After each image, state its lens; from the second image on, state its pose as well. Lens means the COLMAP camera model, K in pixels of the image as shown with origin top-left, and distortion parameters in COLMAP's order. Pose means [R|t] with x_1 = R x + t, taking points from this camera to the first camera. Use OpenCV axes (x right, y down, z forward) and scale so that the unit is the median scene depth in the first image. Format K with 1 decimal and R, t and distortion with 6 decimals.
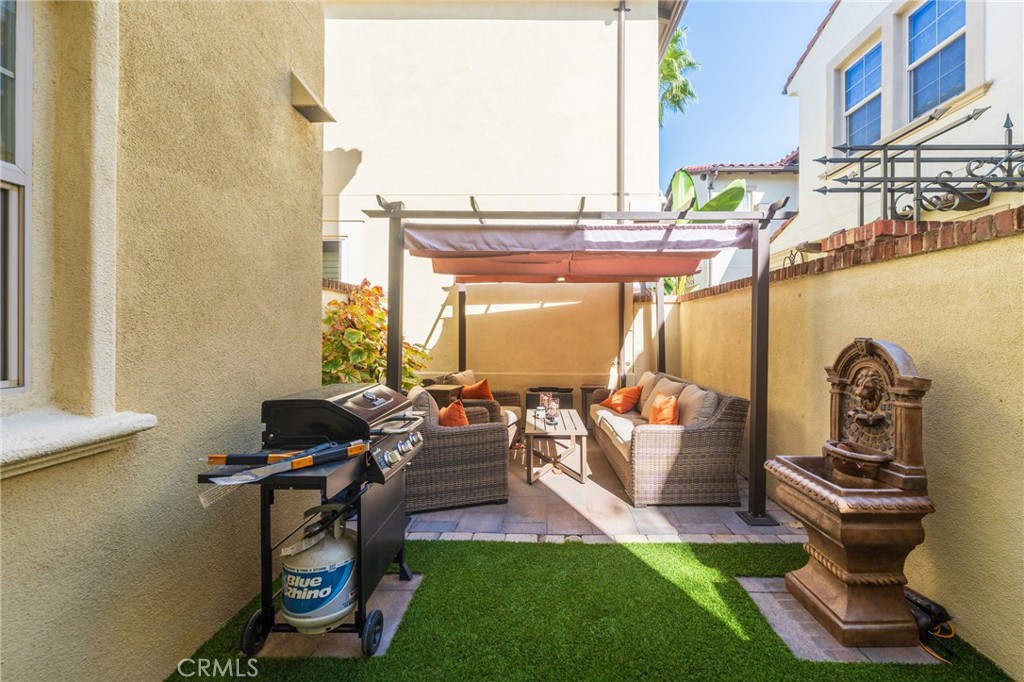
lens RADIAL K [[415.0, 0, 533.7], [0, 415.0, 327.8], [0, 0, 1]] dist [-0.003419, -0.001407]
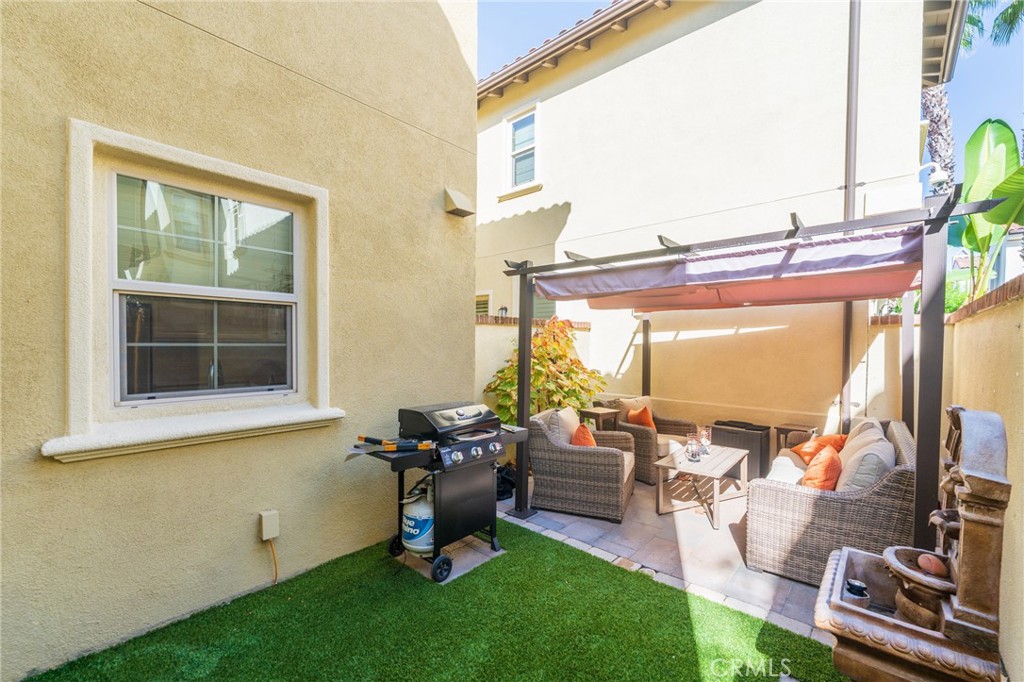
lens RADIAL K [[415.0, 0, 534.4], [0, 415.0, 352.1], [0, 0, 1]] dist [-0.003419, -0.001407]
pose [[0.770183, 0.016252, -0.637616, 0.480099], [-0.002010, 0.999732, 0.023054, -0.052867], [0.637820, -0.016474, 0.770009, 0.036256]]
